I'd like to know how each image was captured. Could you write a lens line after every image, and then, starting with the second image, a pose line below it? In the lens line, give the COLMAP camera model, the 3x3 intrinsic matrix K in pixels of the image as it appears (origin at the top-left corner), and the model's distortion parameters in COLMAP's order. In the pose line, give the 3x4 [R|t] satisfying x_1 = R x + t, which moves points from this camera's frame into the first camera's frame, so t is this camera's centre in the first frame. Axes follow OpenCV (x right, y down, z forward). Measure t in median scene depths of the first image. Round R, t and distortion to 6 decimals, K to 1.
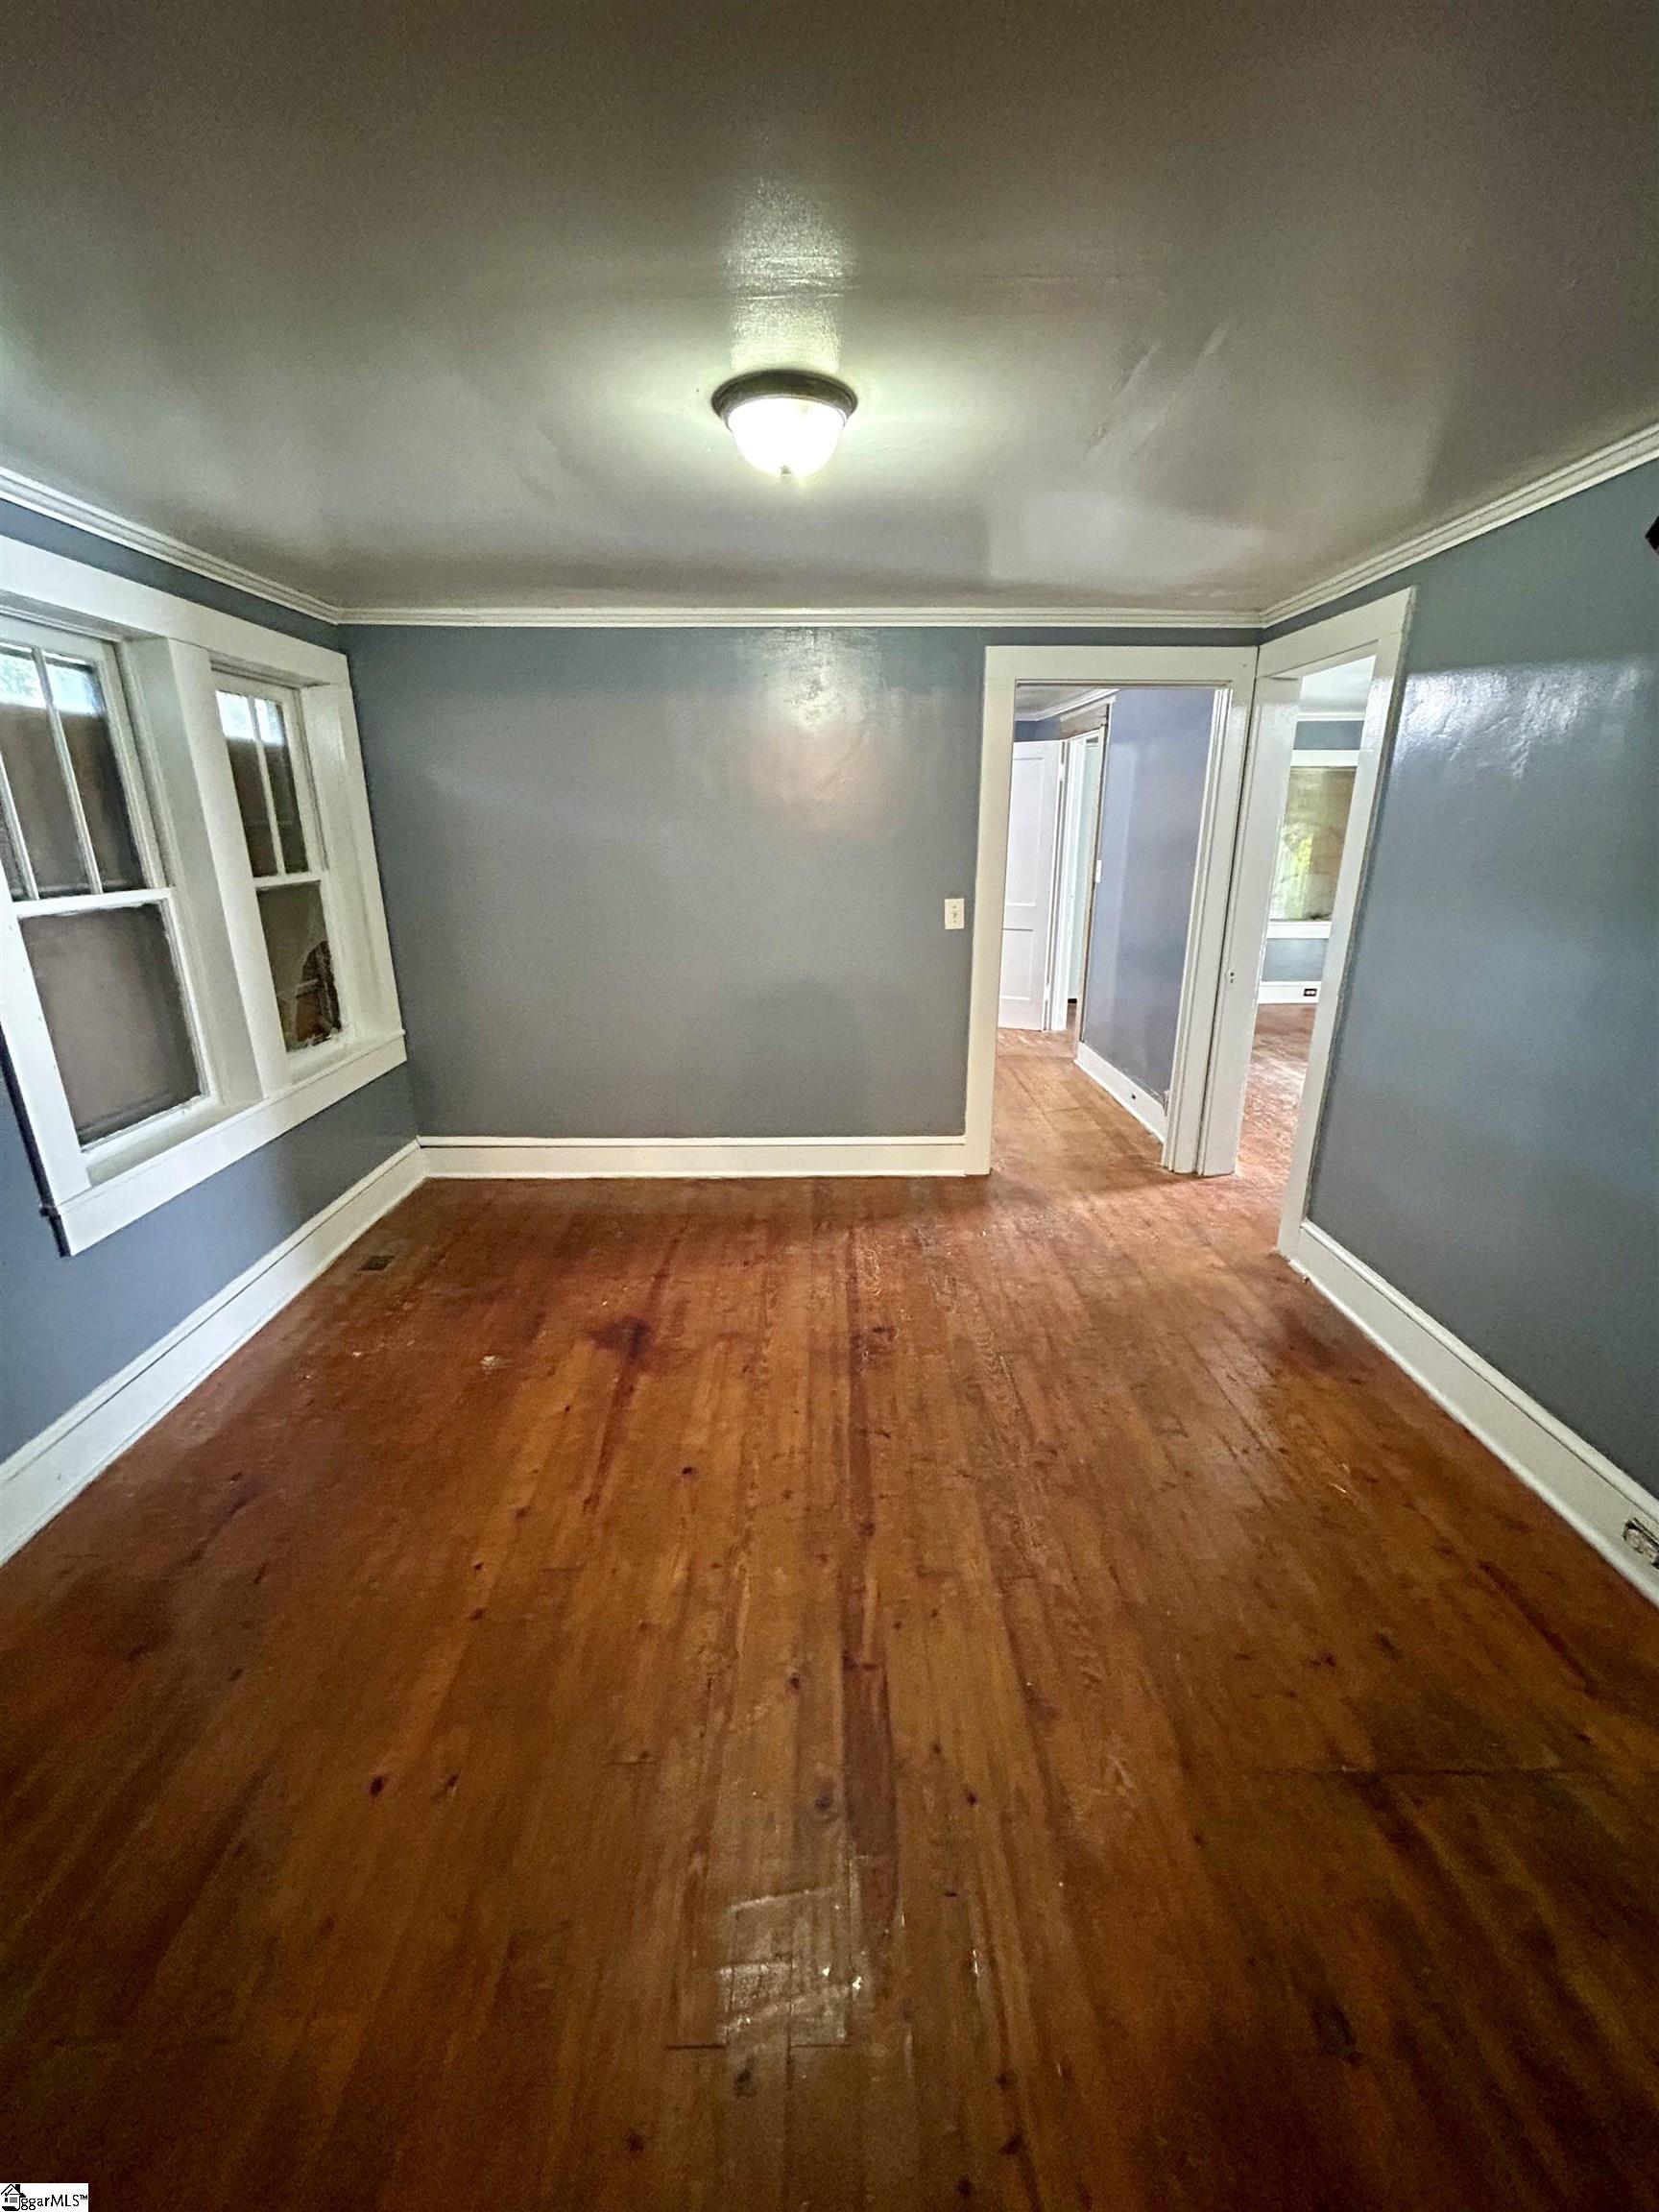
lens RADIAL K [[898.9, 0, 827.4], [0, 898.9, 1103.5], [0, 0, 1]] dist [0.003220, 0.000981]
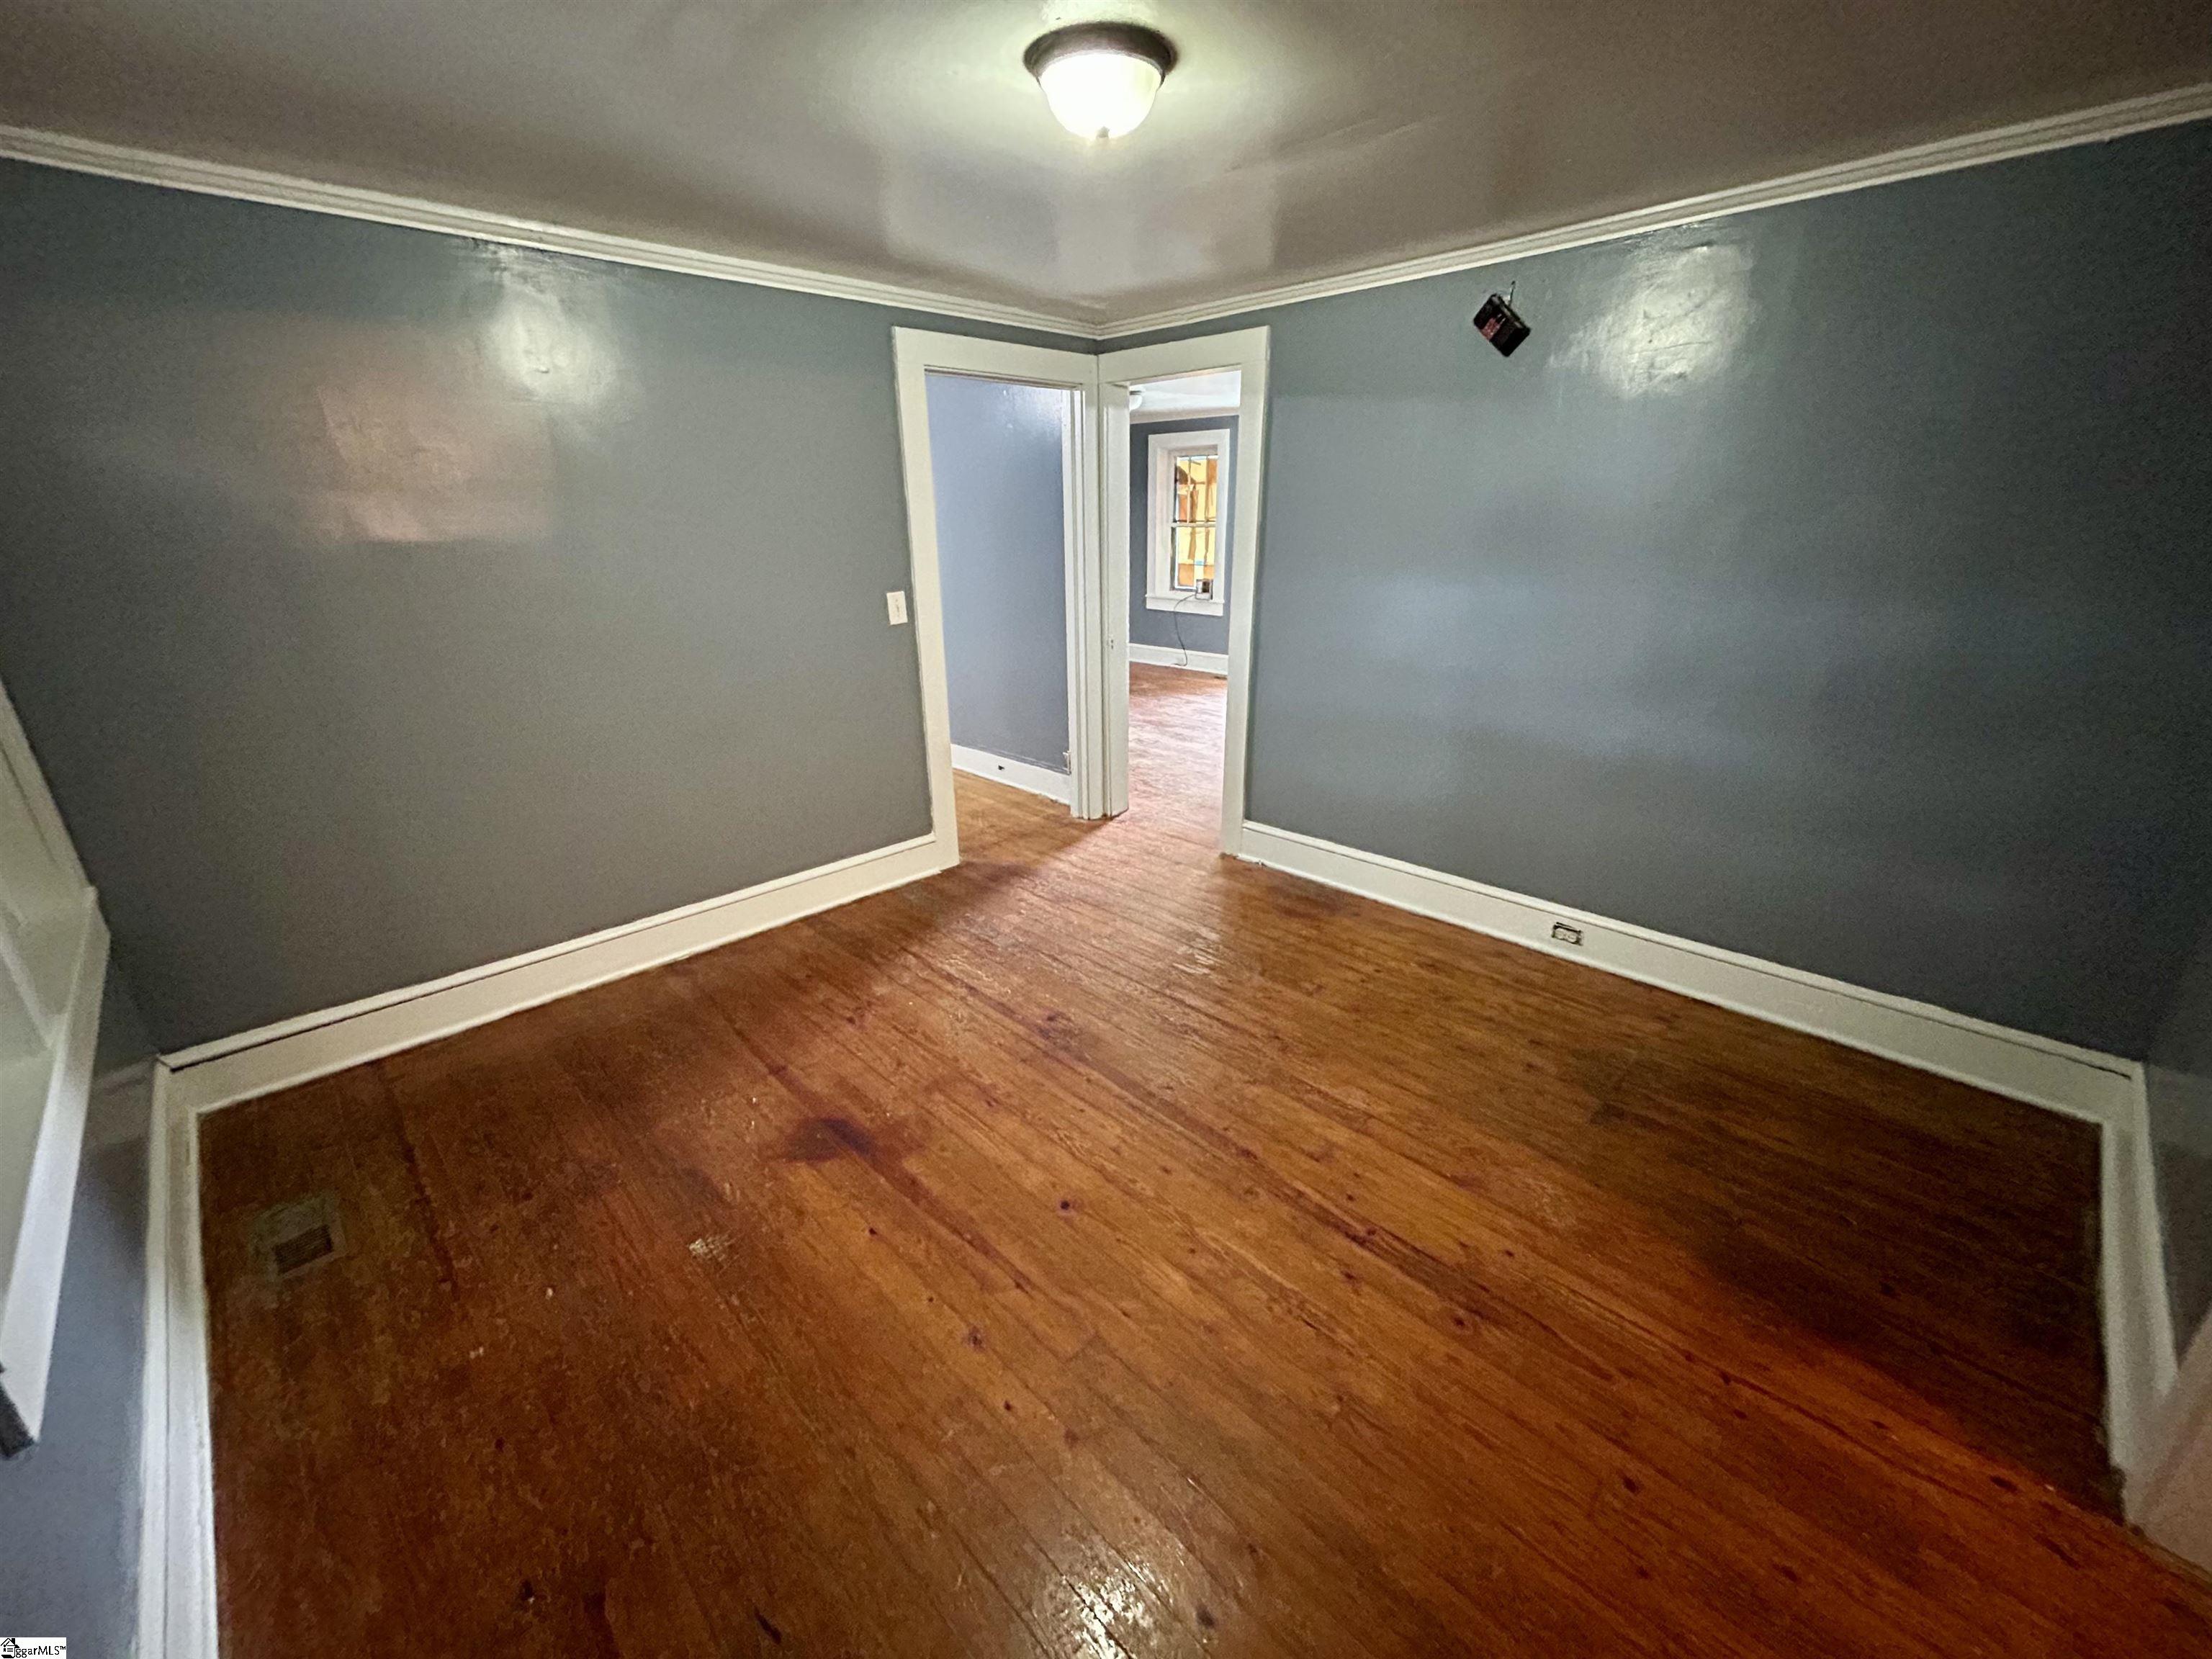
lens RADIAL K [[898.9, 0, 1101.2], [0, 898.9, 832.5], [0, 0, 1]] dist [0.003220, 0.000981]
pose [[0.718567, -0.242259, 0.651899, -0.473715], [0.218613, 0.968534, 0.118956, -0.054559], [-0.660205, 0.057036, 0.748917, 0.180200]]
